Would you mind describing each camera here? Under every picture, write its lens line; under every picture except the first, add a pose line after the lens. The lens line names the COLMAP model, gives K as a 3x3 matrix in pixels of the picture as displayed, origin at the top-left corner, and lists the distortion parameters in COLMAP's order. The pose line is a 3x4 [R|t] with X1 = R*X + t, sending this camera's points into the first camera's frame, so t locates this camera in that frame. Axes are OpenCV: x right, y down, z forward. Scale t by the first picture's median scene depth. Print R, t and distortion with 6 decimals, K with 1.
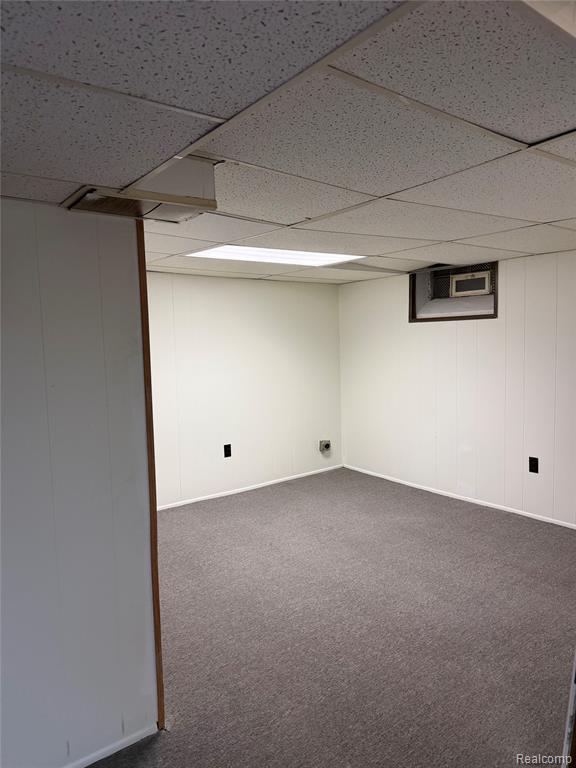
lens RADIAL K [[527.1, 0, 288.0], [0, 527.1, 384.0], [0, 0, 1]] dist [-0.000957, -0.006398]
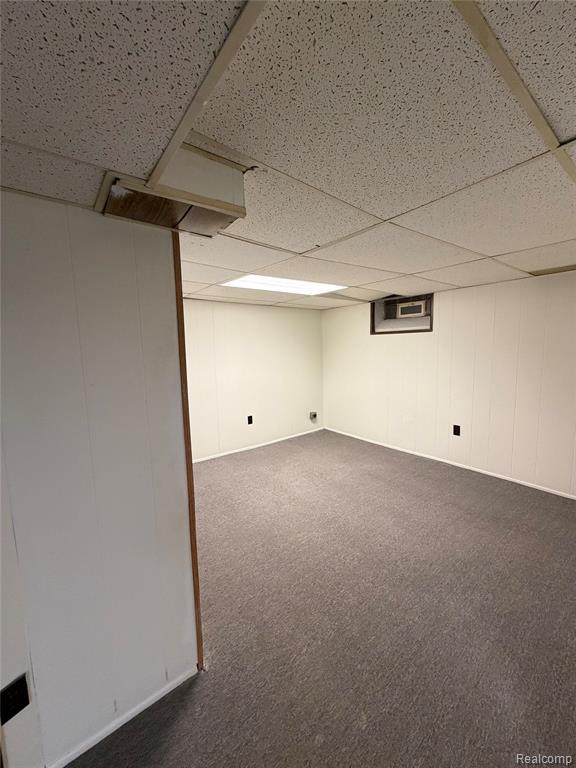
lens RADIAL K [[308.2, 0, 288.0], [0, 308.2, 384.0], [0, 0, 1]] dist [0.000985, 0.000319]
pose [[0.999903, -0.000692, 0.013909, -0.030203], [0.000231, 0.999450, 0.033162, -0.008697], [-0.013925, -0.033155, 0.999353, 0.185841]]
